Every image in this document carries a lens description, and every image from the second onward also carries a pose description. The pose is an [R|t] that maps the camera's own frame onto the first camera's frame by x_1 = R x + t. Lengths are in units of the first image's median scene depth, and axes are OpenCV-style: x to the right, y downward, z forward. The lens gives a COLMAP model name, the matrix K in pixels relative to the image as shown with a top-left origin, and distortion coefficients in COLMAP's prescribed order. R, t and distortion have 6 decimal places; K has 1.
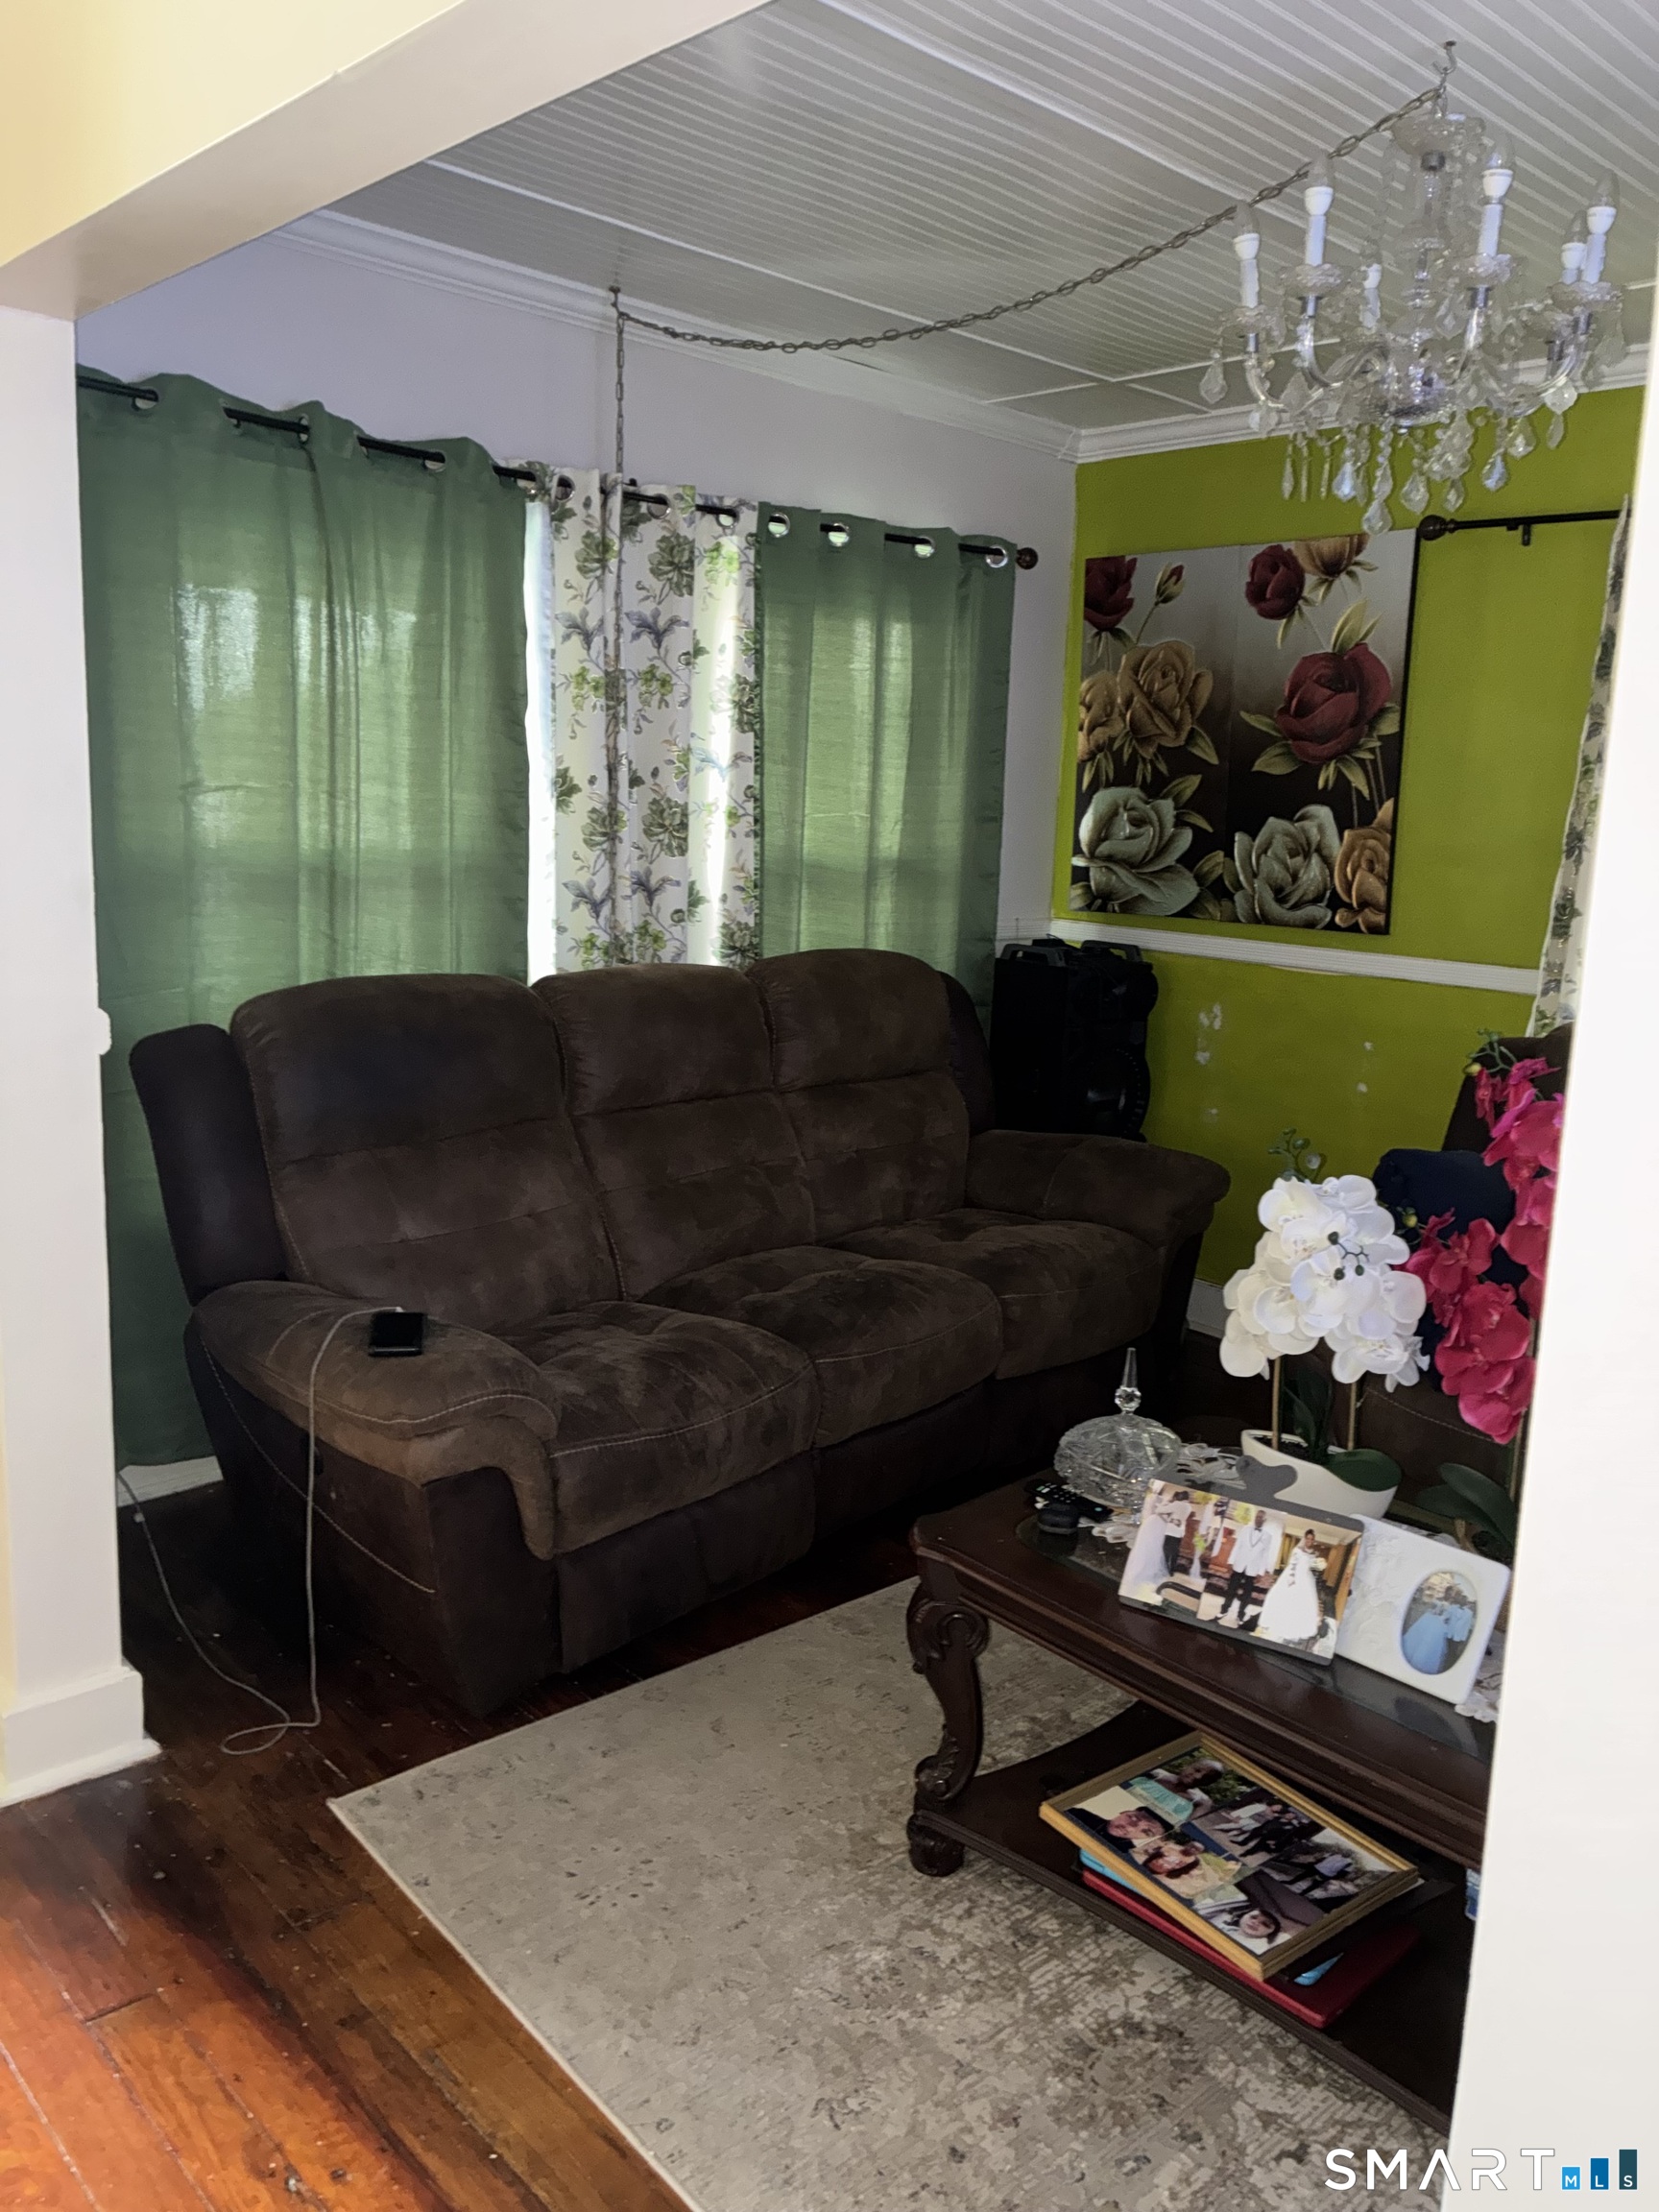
lens RADIAL K [[1684.3, 0, 853.0], [0, 1684.3, 1085.8], [0, 0, 1]] dist [0.021433, -0.015125]
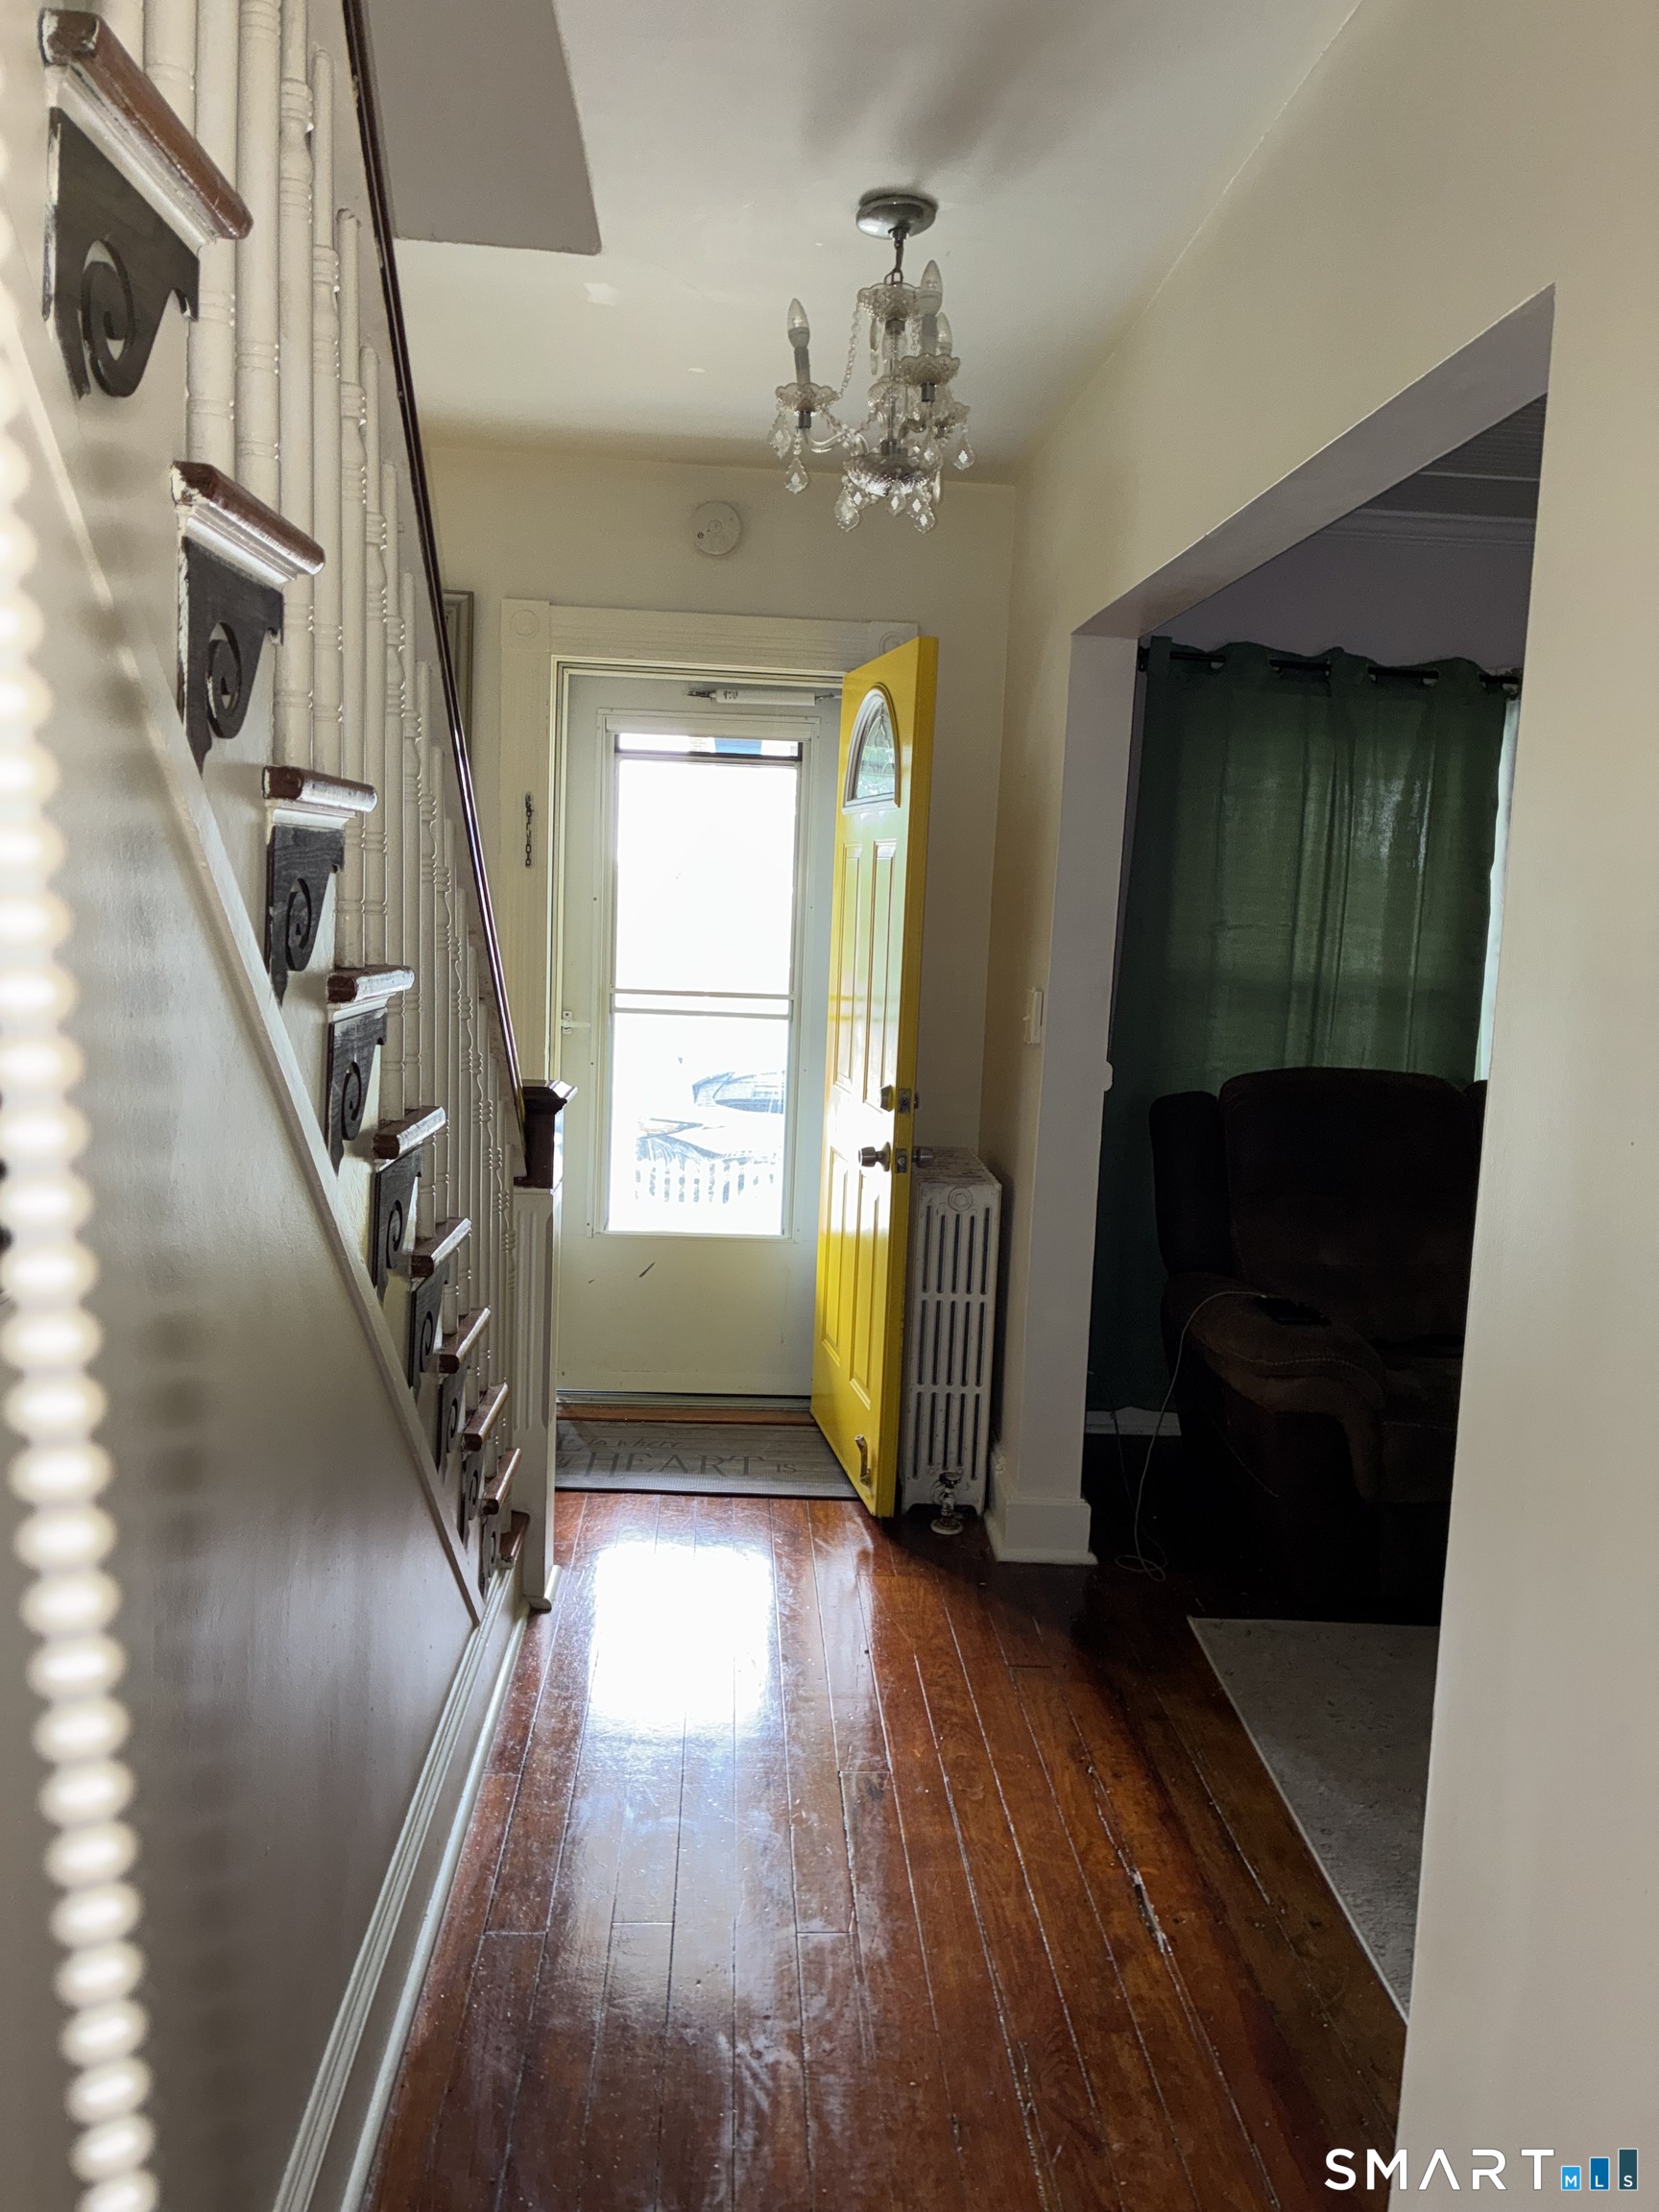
lens RADIAL K [[1684.3, 0, 824.3], [0, 1684.3, 1114.7], [0, 0, 1]] dist [0.021433, -0.015125]
pose [[0.765883, 0.078688, -0.638147, 0.332305], [-0.123113, 0.992067, -0.025427, 0.069773], [0.631084, 0.098038, 0.769494, -0.342523]]
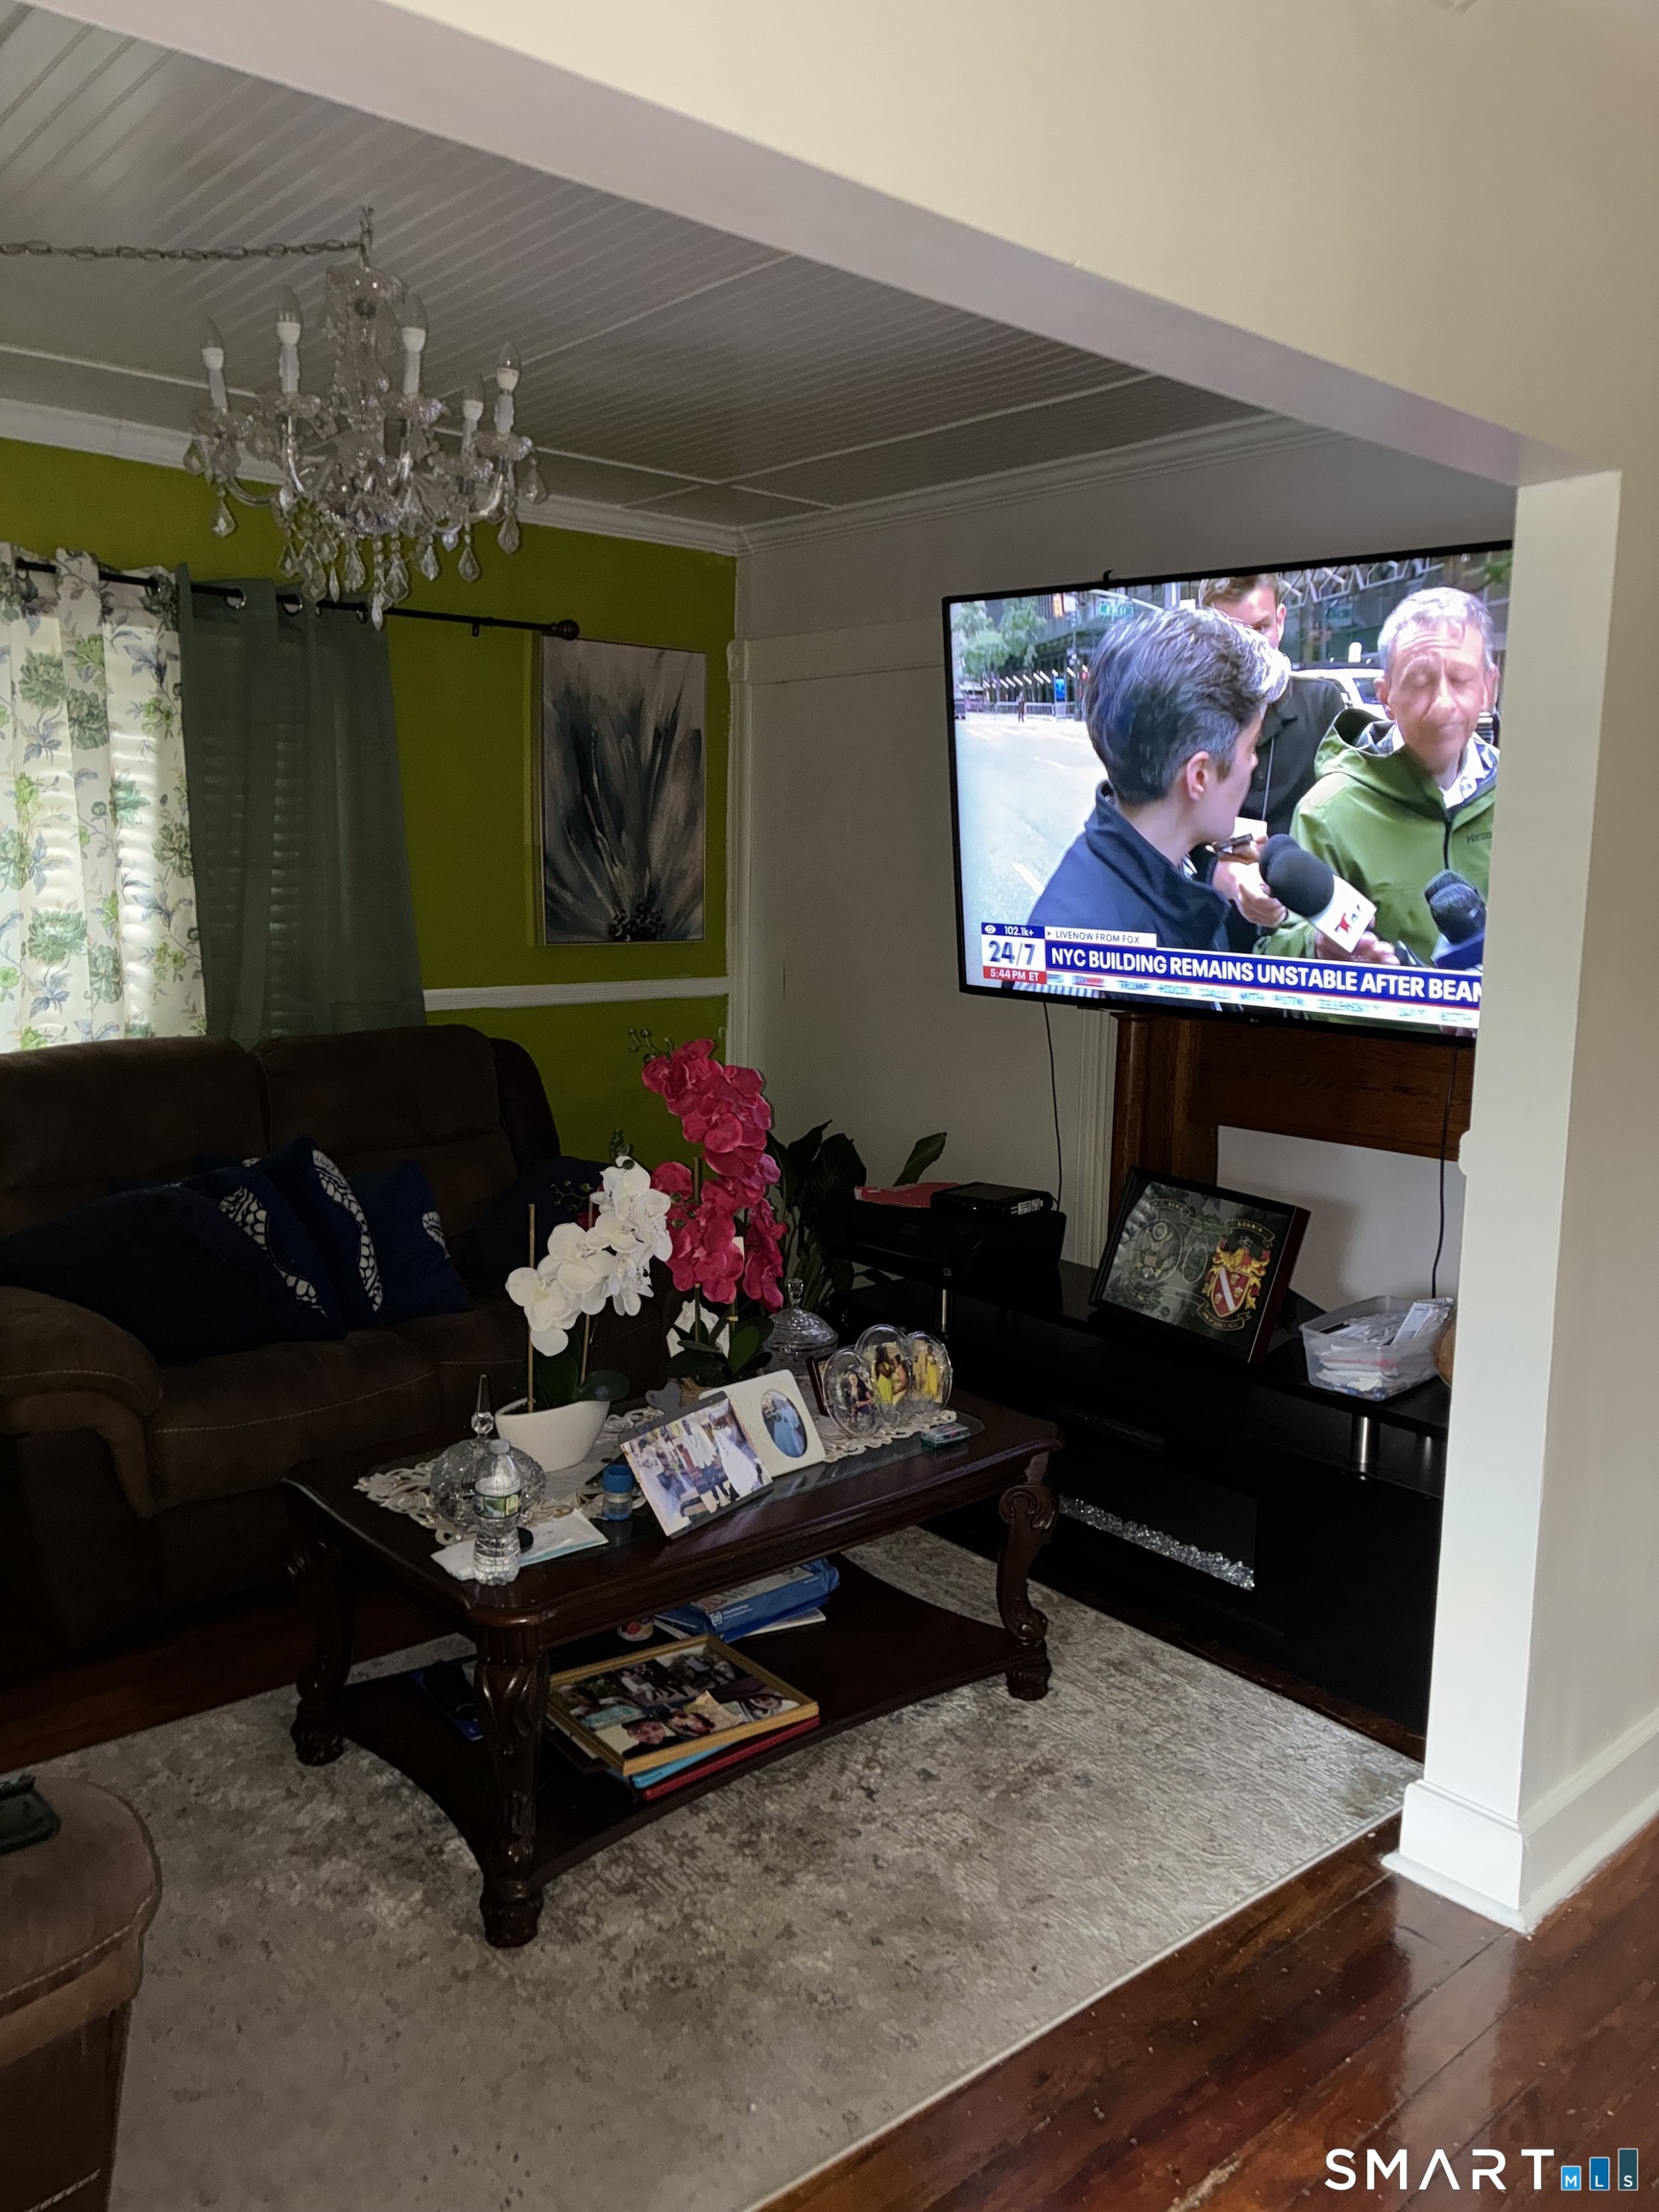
lens RADIAL K [[1684.3, 0, 807.2], [0, 1684.3, 1113.7], [0, 0, 1]] dist [0.021433, -0.015125]
pose [[0.038910, -0.184571, 0.982049, -0.790393], [0.167999, 0.970012, 0.175653, -0.149605], [-0.985019, 0.158148, 0.068751, 0.640483]]
